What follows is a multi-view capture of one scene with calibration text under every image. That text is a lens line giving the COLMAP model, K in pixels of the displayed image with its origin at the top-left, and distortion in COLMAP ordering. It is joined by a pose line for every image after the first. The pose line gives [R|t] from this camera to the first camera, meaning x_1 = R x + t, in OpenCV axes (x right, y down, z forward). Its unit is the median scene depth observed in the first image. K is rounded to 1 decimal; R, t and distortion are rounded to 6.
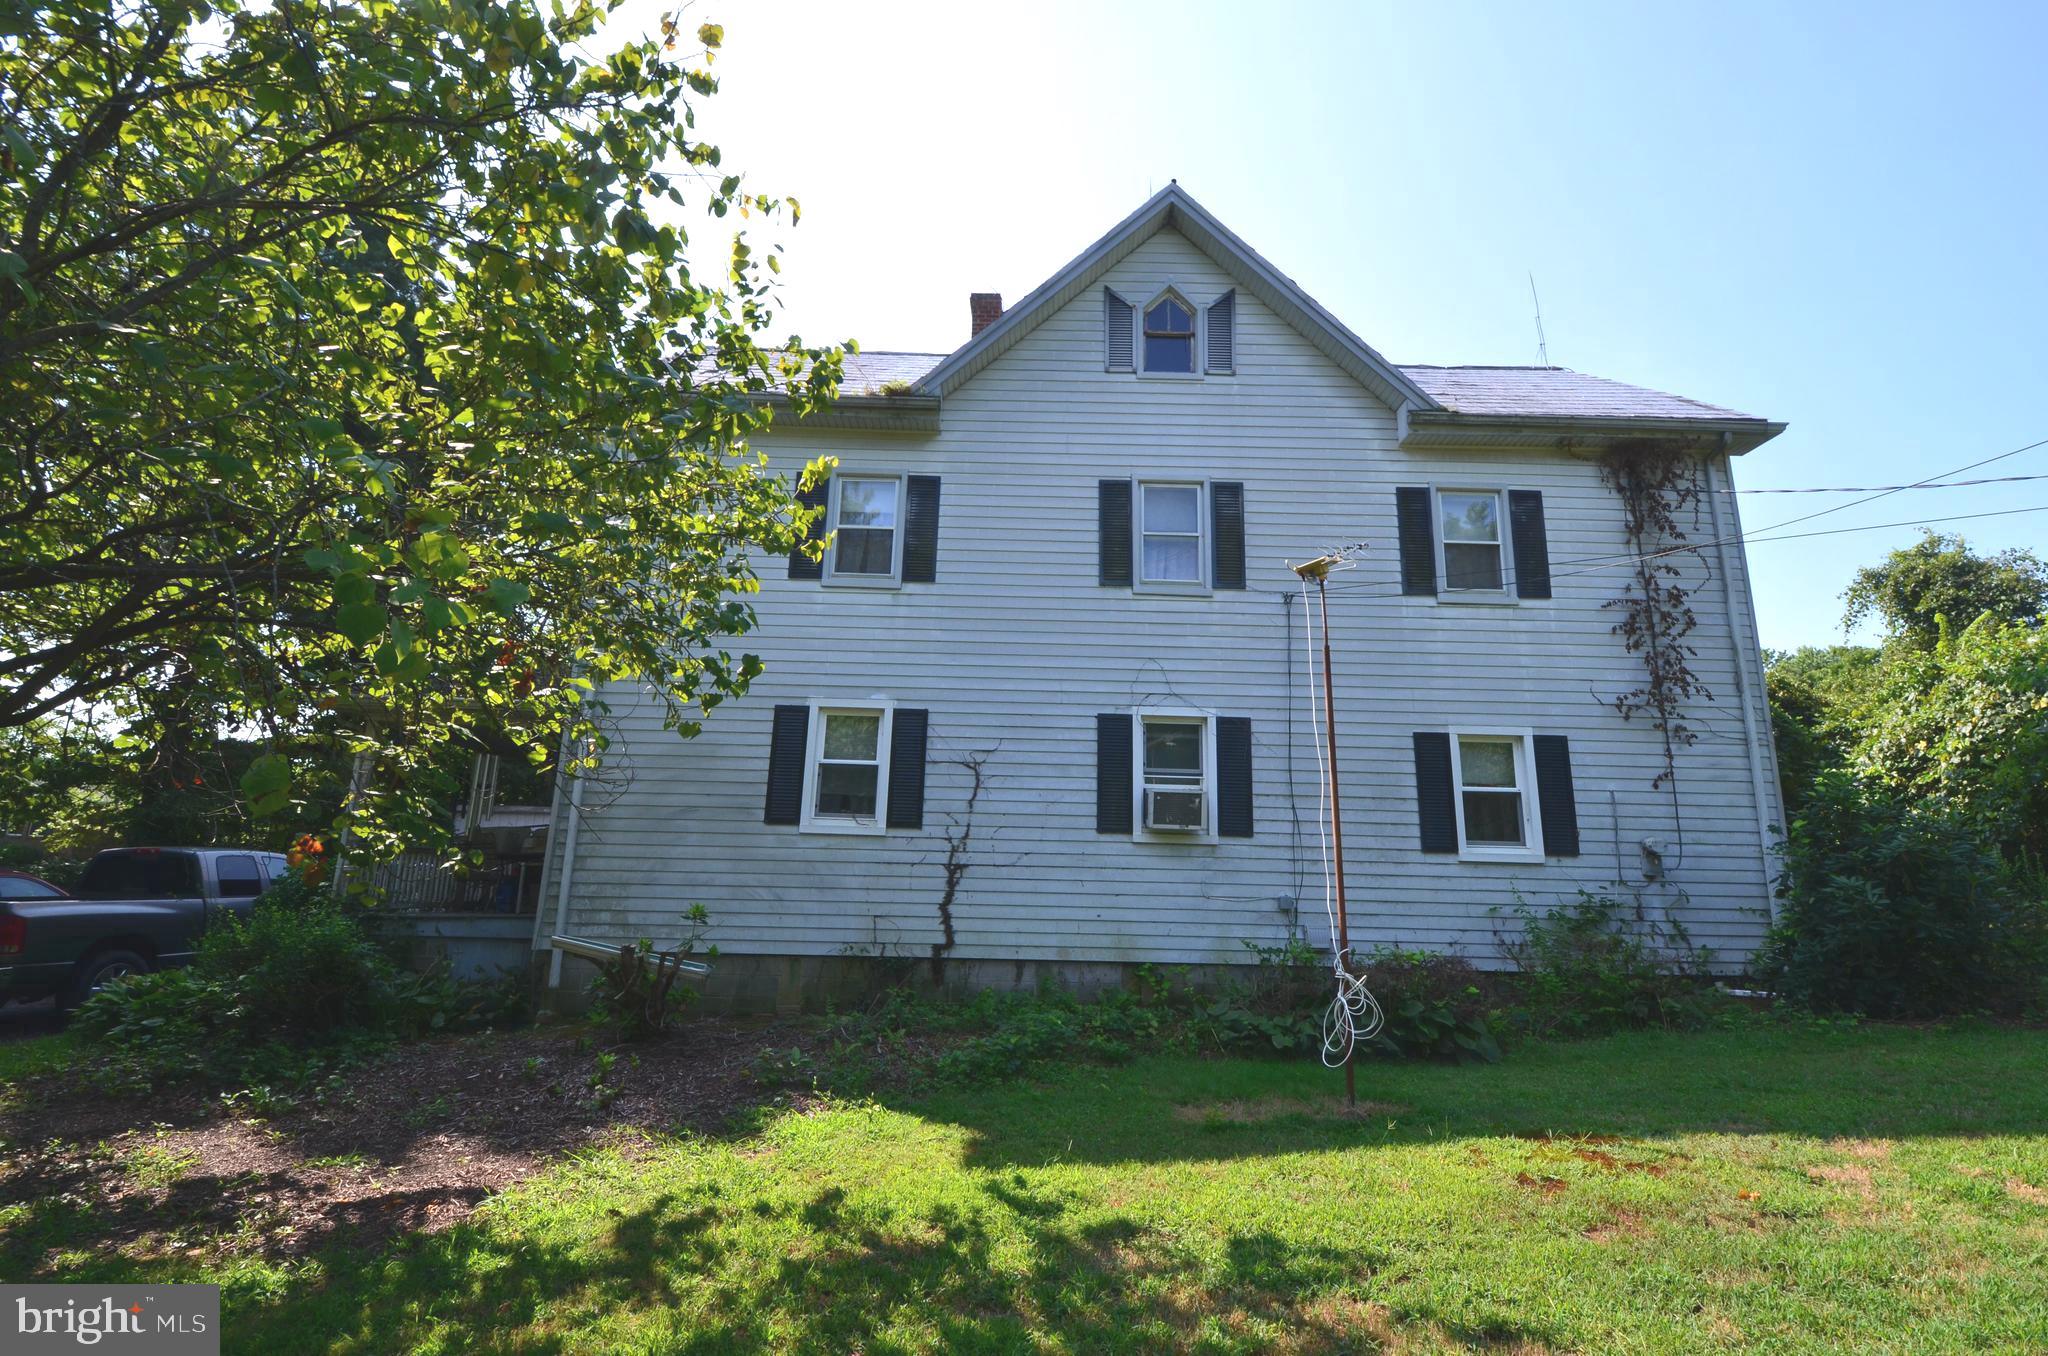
lens RADIAL K [[775.2, 0, 1025.1], [0, 775.2, 661.8], [0, 0, 1]] dist [-0.000301, 0.000008]
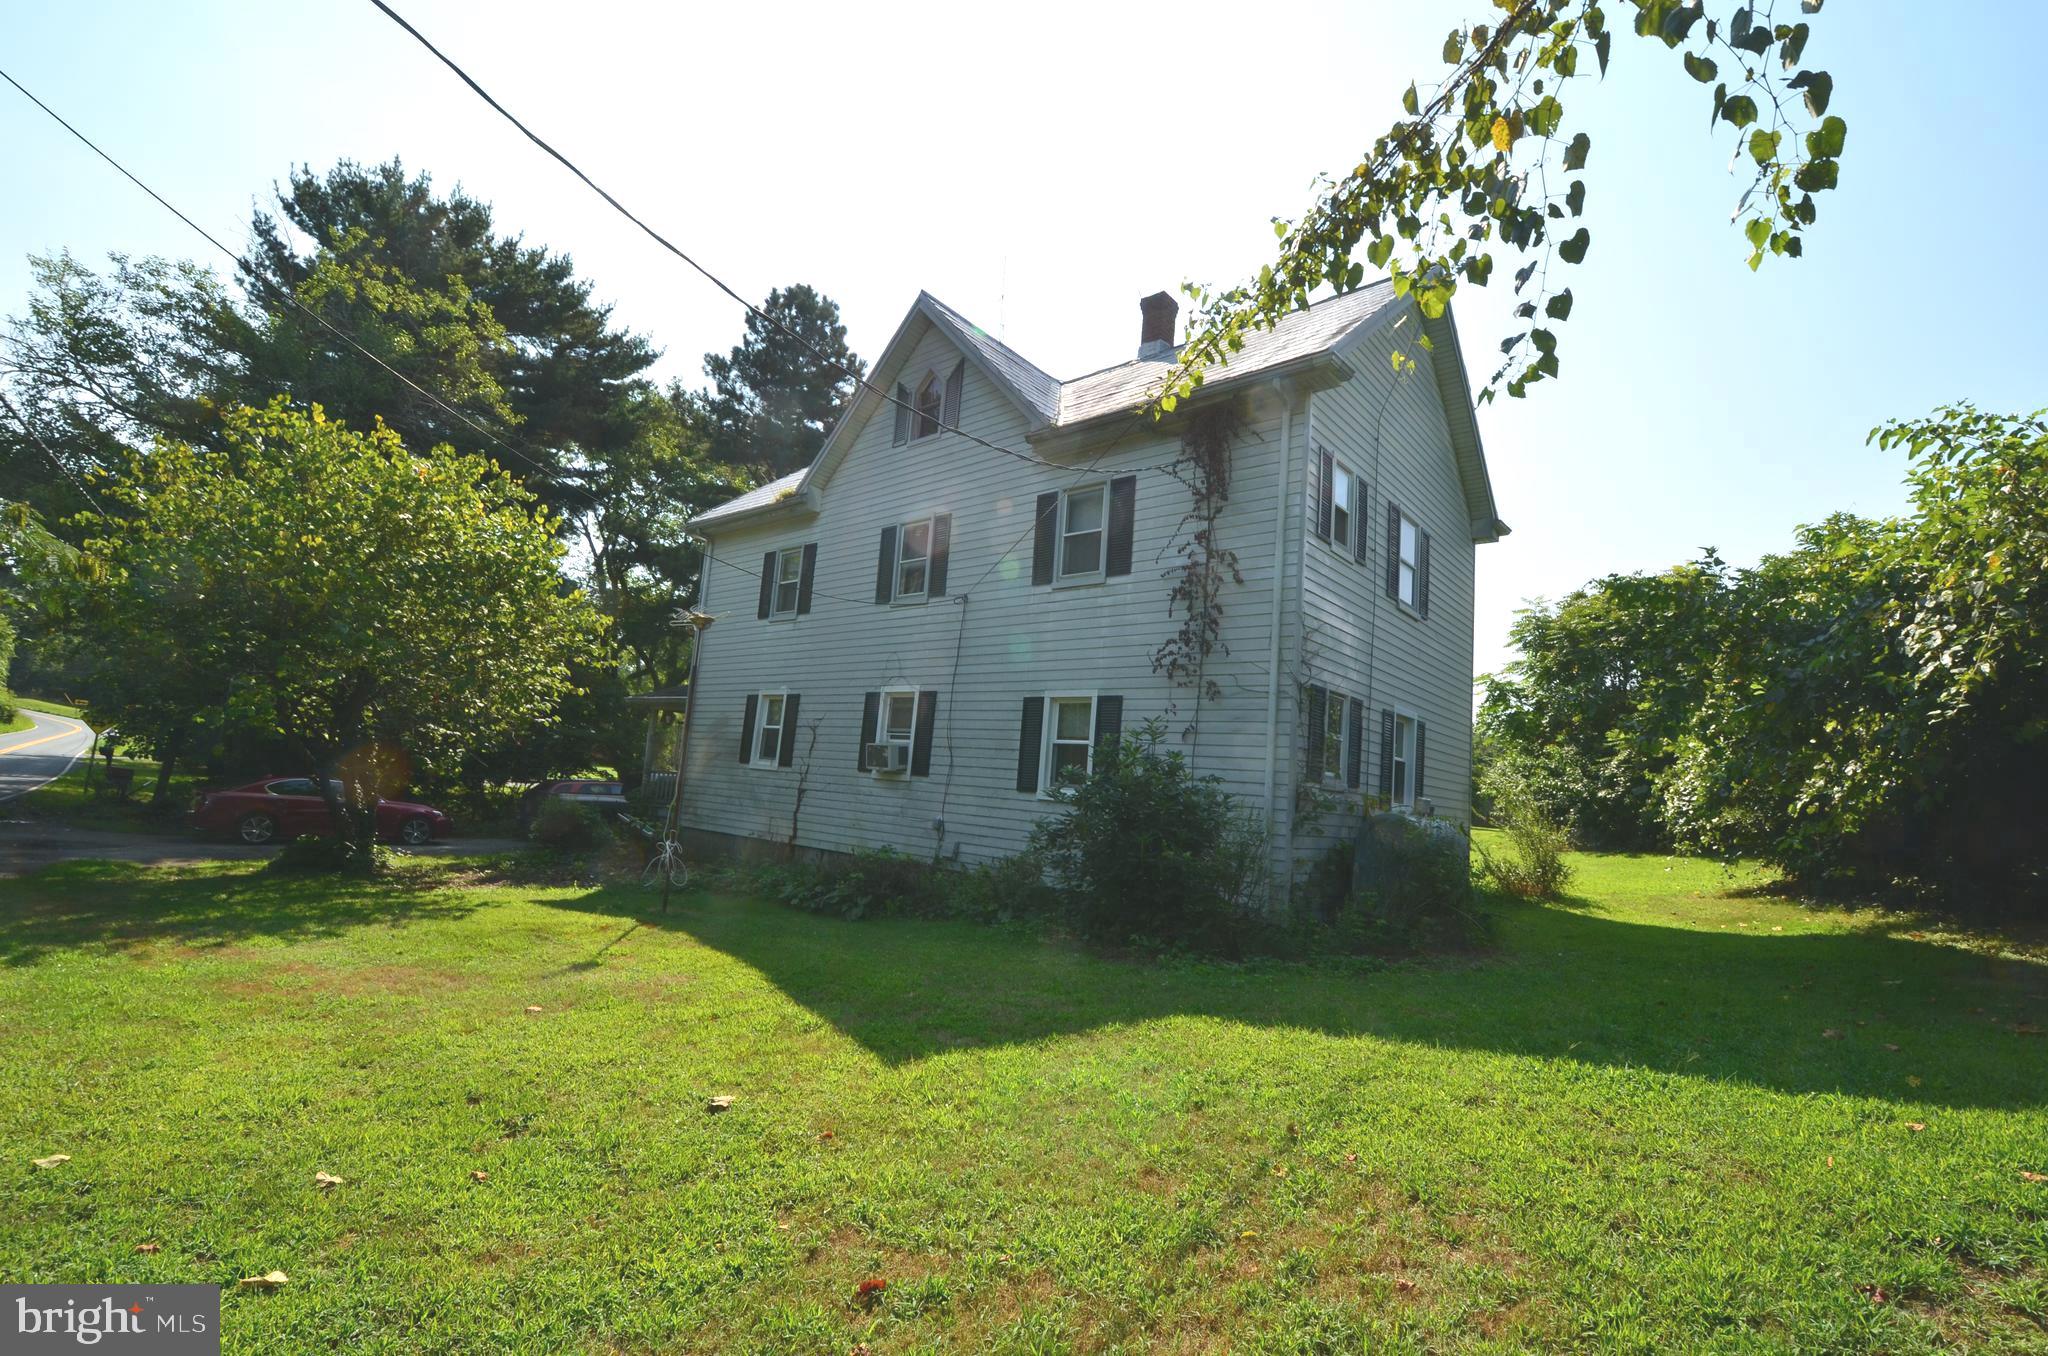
lens RADIAL K [[891.2, 0, 1024.0], [0, 891.2, 678.0], [0, 0, 1]] dist [0.000849, 0.000015]
pose [[0.751372, -0.049974, -0.657984, 1.426229], [0.071390, 0.997432, 0.005767, 0.051171], [0.656006, -0.051306, 0.753010, -0.078962]]
